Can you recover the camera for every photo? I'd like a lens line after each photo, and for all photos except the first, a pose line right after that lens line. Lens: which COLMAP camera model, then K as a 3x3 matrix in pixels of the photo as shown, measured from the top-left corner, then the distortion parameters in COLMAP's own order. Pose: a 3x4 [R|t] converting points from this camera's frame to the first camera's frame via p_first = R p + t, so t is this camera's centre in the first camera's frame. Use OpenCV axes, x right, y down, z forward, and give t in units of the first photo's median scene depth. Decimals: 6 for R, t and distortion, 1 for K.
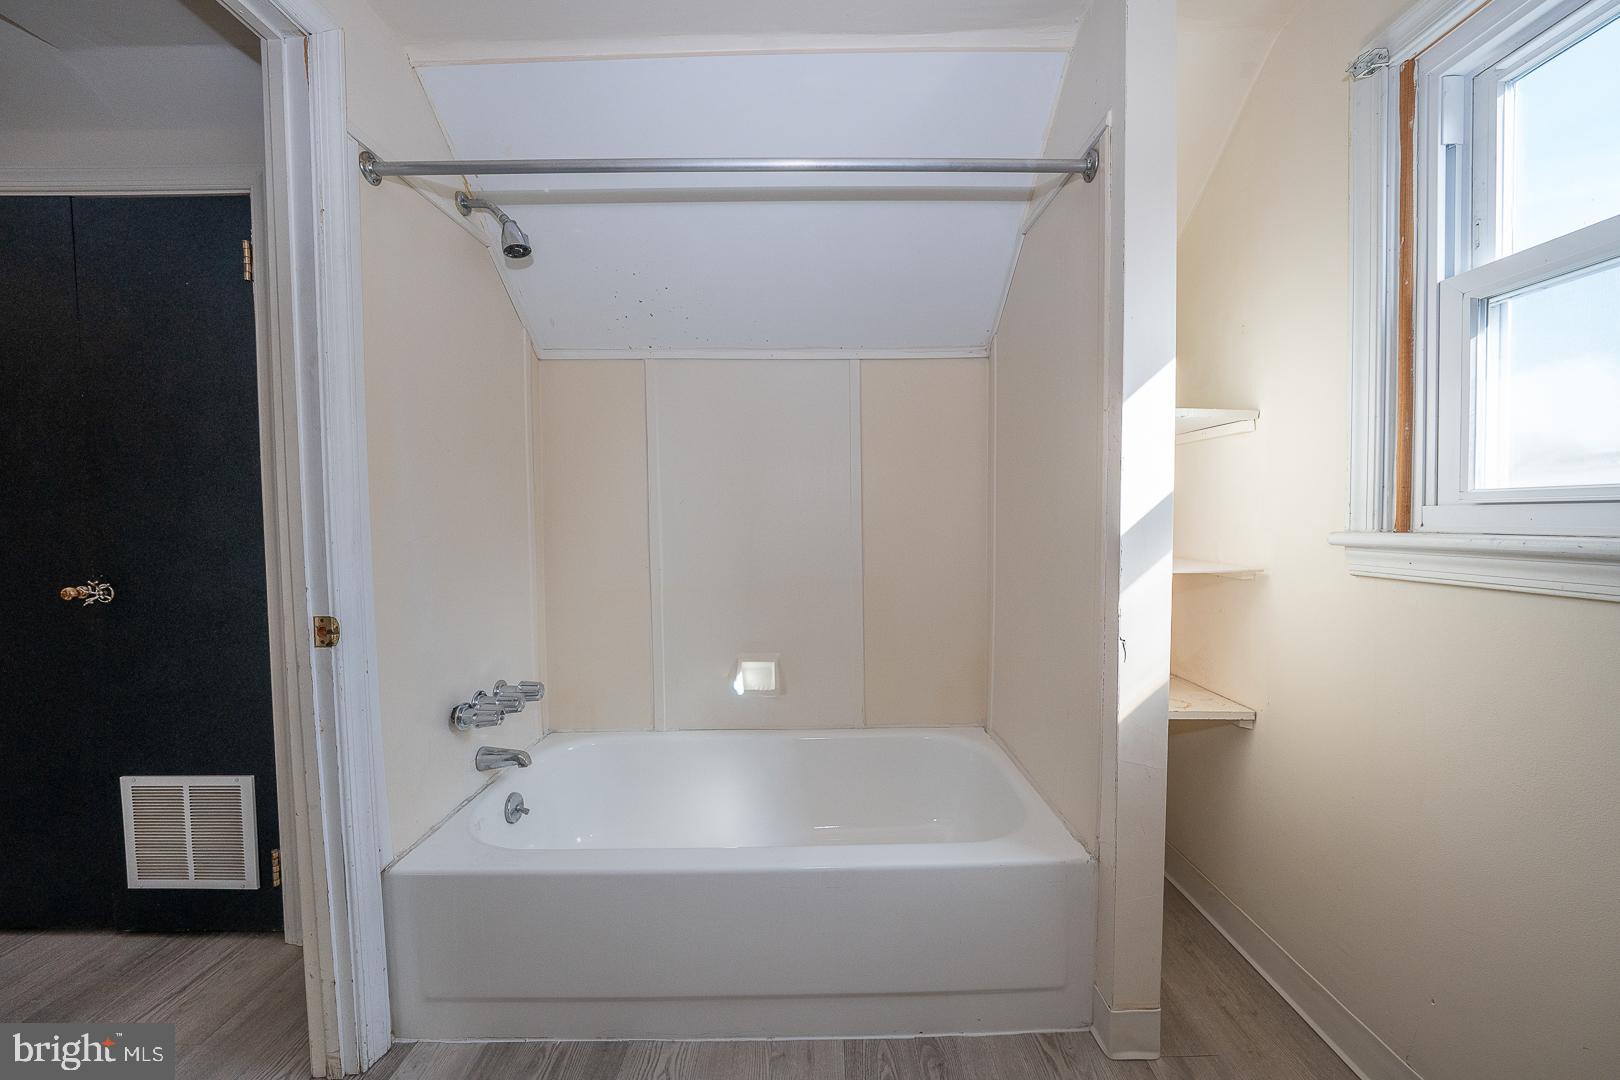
lens RADIAL K [[579.3, 0, 813.5], [0, 579.3, 530.6], [0, 0, 1]] dist [0.000117, 0.000010]
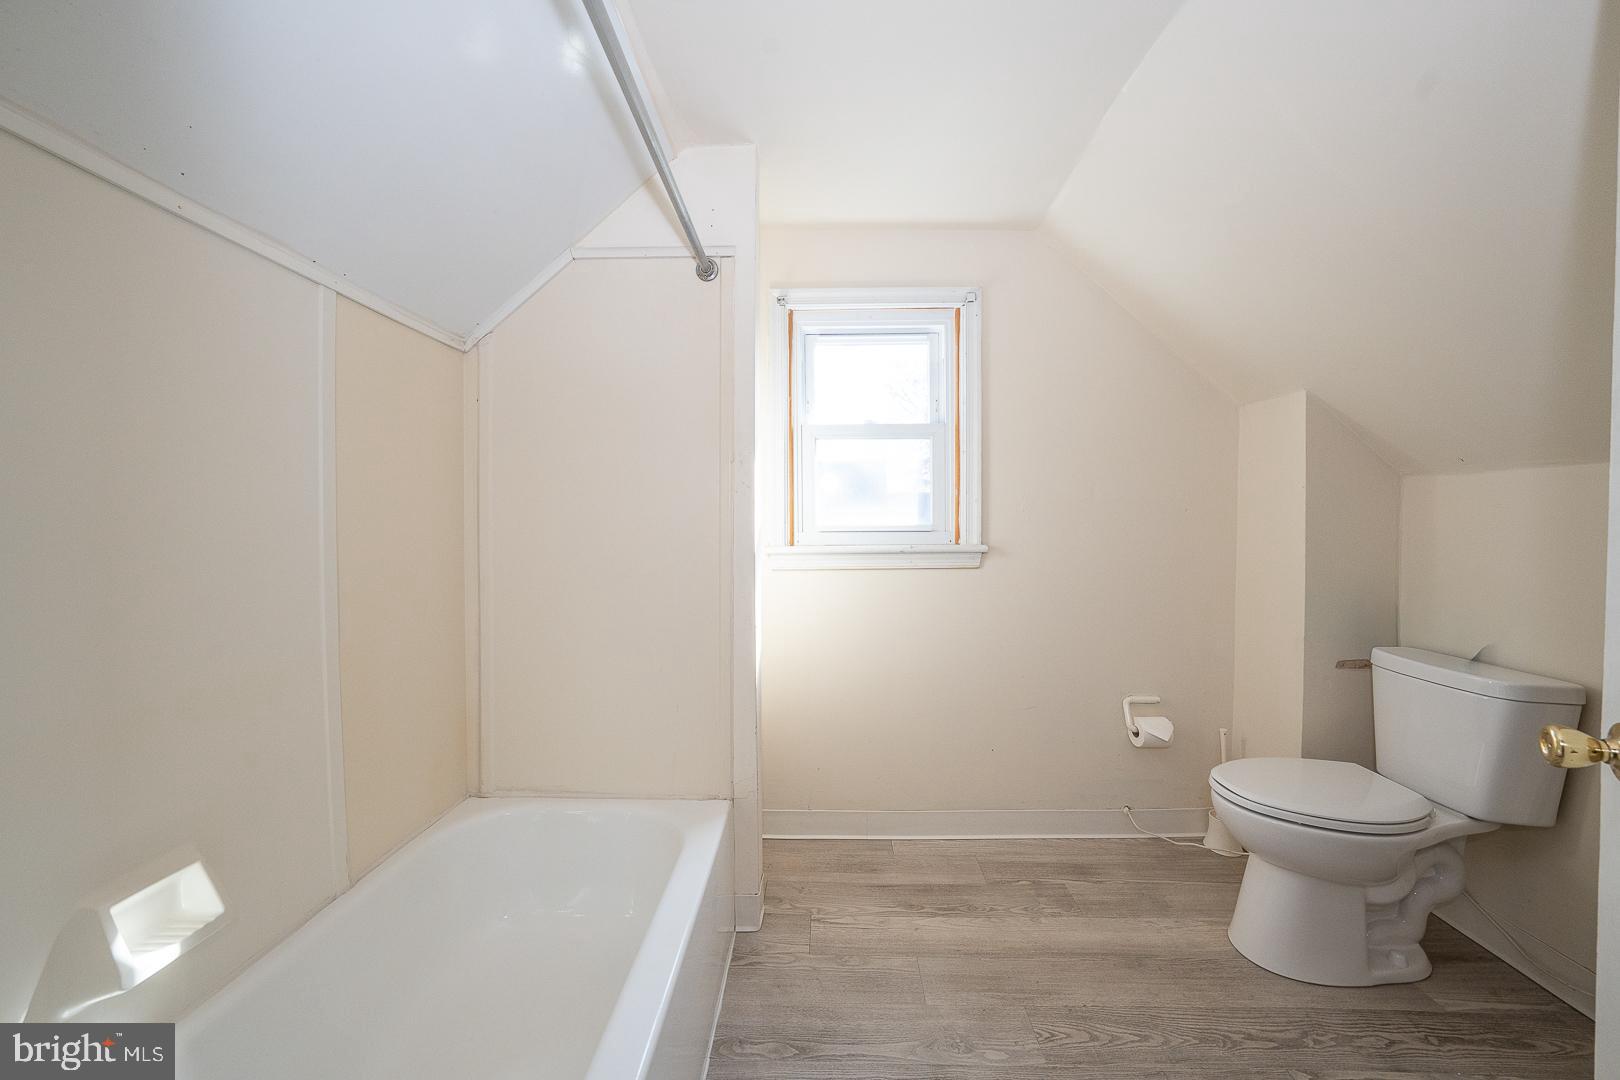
lens RADIAL K [[579.3, 0, 810.6], [0, 579.3, 537.8], [0, 0, 1]] dist [0.000117, 0.000010]
pose [[0.021079, -0.003666, 0.999771, -0.966393], [0.032942, 0.999453, 0.002970, -0.029118], [-0.999235, 0.032872, 0.021188, 0.908783]]
